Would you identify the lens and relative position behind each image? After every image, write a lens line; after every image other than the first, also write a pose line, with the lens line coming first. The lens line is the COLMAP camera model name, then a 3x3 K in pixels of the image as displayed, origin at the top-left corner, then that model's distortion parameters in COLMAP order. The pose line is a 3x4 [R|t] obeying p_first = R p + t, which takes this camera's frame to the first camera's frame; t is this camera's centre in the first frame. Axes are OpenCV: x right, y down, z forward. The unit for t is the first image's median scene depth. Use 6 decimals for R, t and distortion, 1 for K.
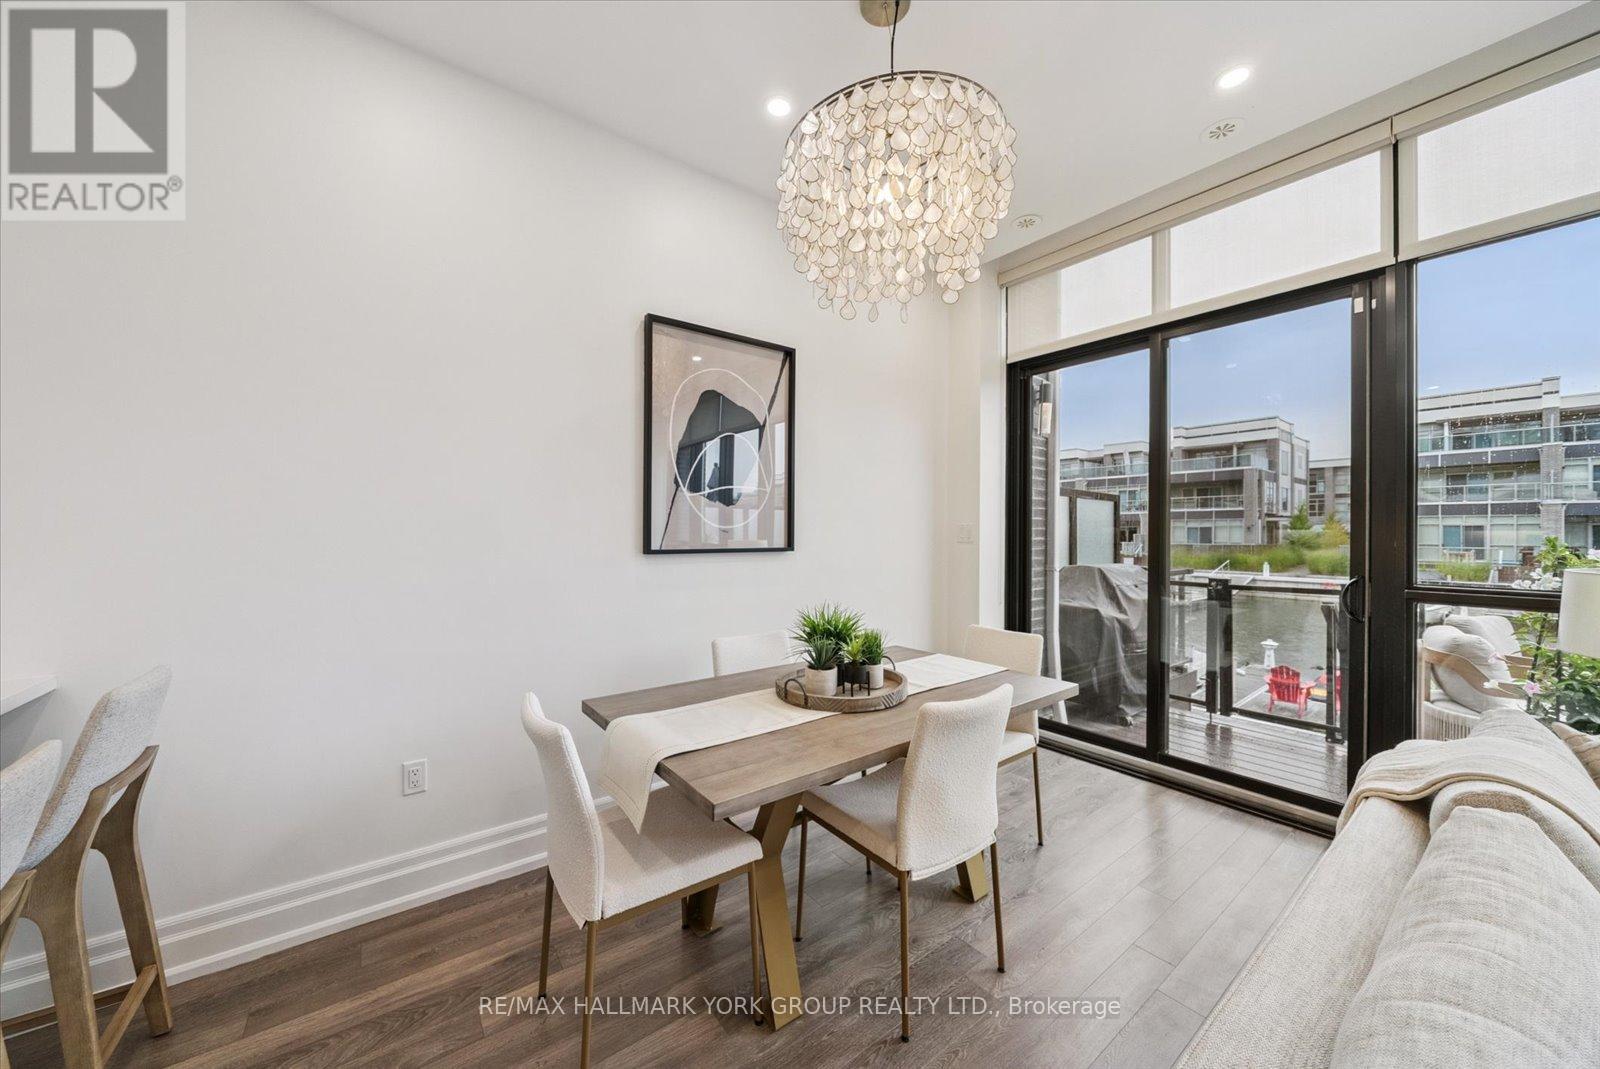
lens RADIAL K [[547.0, 0, 806.6], [0, 547.0, 531.1], [0, 0, 1]] dist [-0.012860, 0.000374]
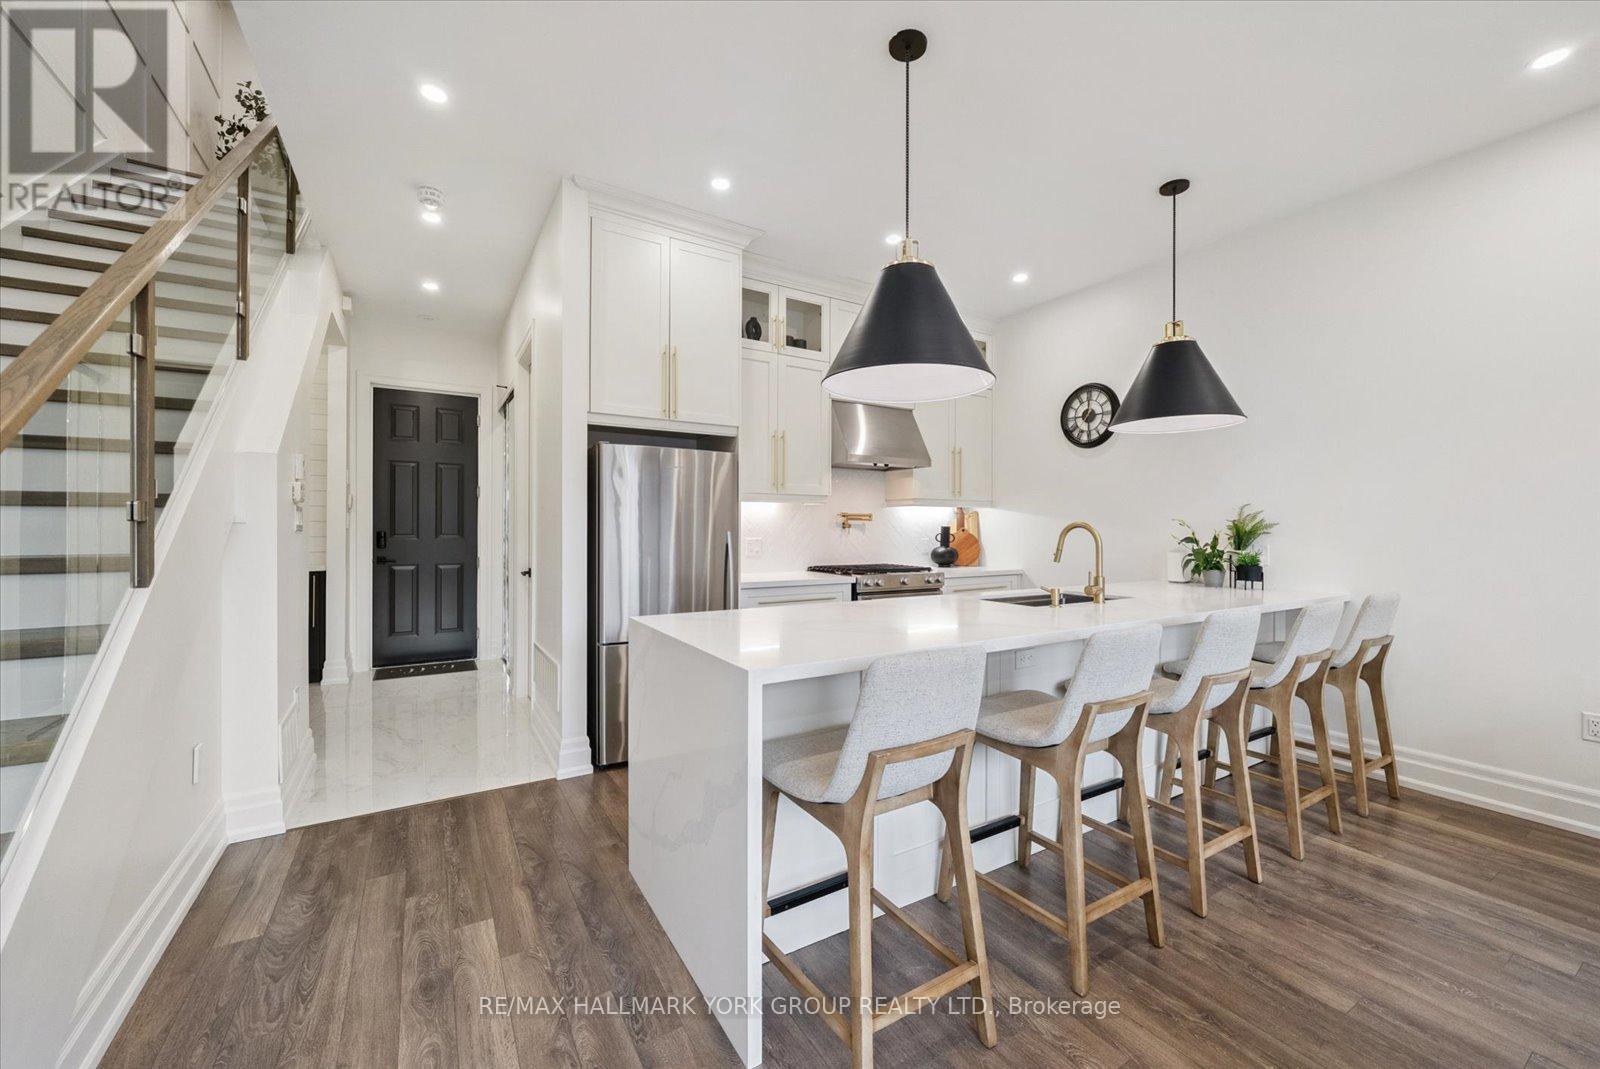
lens RADIAL K [[620.5, 0, 795.7], [0, 620.5, 527.8], [0, 0, 1]] dist [-0.000120, -0.000096]
pose [[-0.107621, 0.000136, -0.994192, 0.424543], [0.003950, 0.999992, -0.000291, 0.008579], [0.994184, -0.003959, -0.107620, -0.304216]]
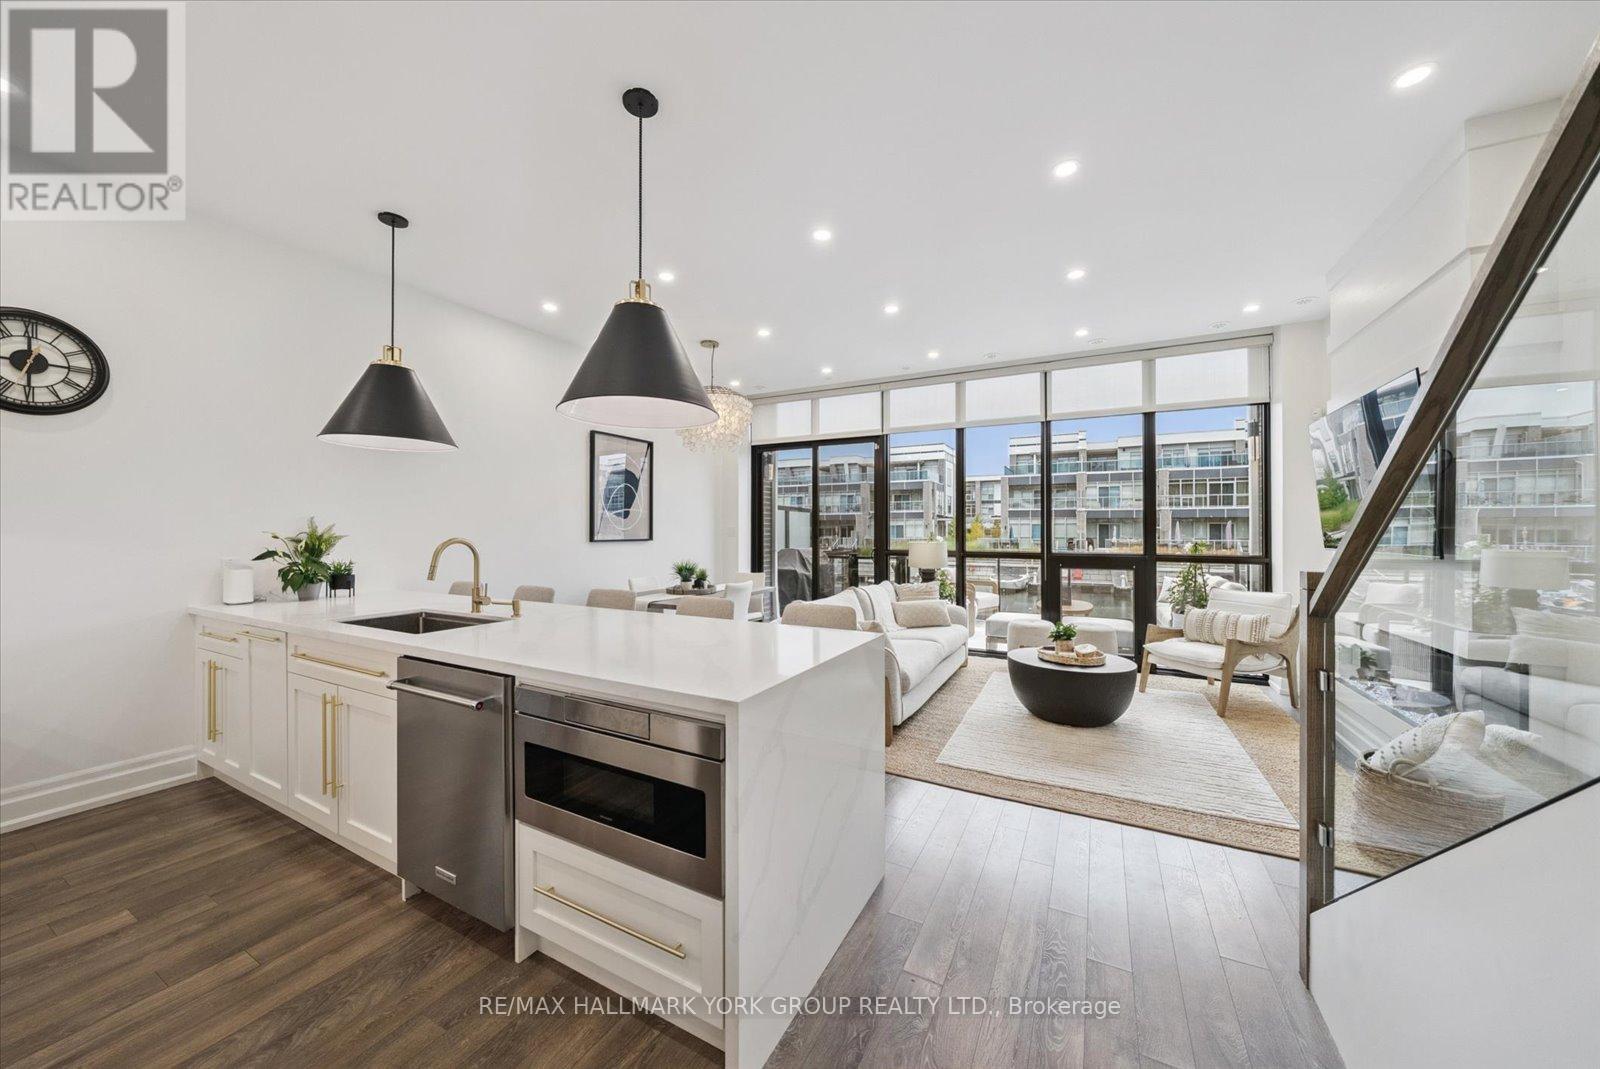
lens RADIAL K [[547.0, 0, 798.0], [0, 547.0, 529.8], [0, 0, 1]] dist [-0.012860, 0.000374]
pose [[0.908739, -0.001123, 0.417363, -0.302016], [-0.000963, 0.999988, 0.004788, -0.011441], [-0.417363, -0.004753, 0.908727, -0.858061]]
